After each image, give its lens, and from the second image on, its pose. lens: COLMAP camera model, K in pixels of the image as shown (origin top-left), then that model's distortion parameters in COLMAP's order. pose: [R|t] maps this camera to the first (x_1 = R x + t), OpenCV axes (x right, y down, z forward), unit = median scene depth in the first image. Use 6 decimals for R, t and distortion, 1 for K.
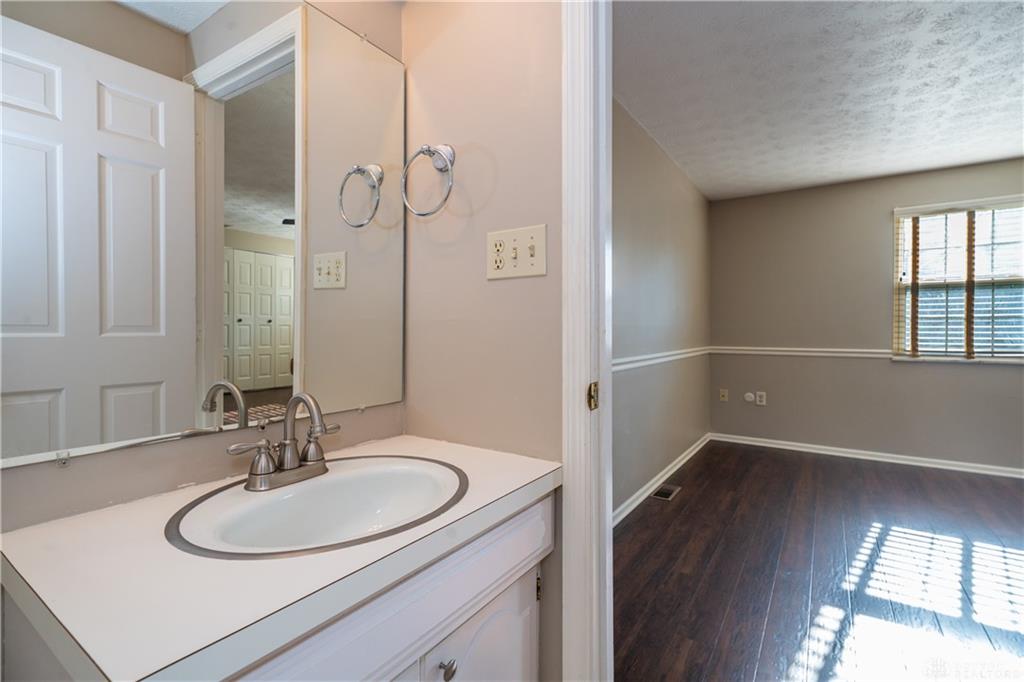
lens RADIAL K [[467.8, 0, 502.2], [0, 467.8, 342.1], [0, 0, 1]] dist [0.001081, 0.001248]
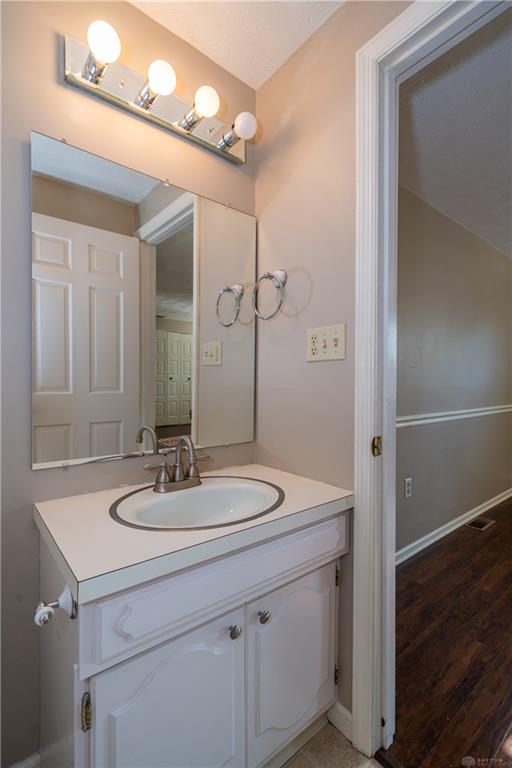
lens RADIAL K [[350.8, 0, 256.5], [0, 350.8, 395.7], [0, 0, 1]] dist [0.001081, 0.001248]
pose [[0.961250, 0.013742, -0.275336, 0.121126], [-0.011369, 0.999883, 0.010212, -0.037324], [0.275445, -0.006686, 0.961294, -0.093248]]
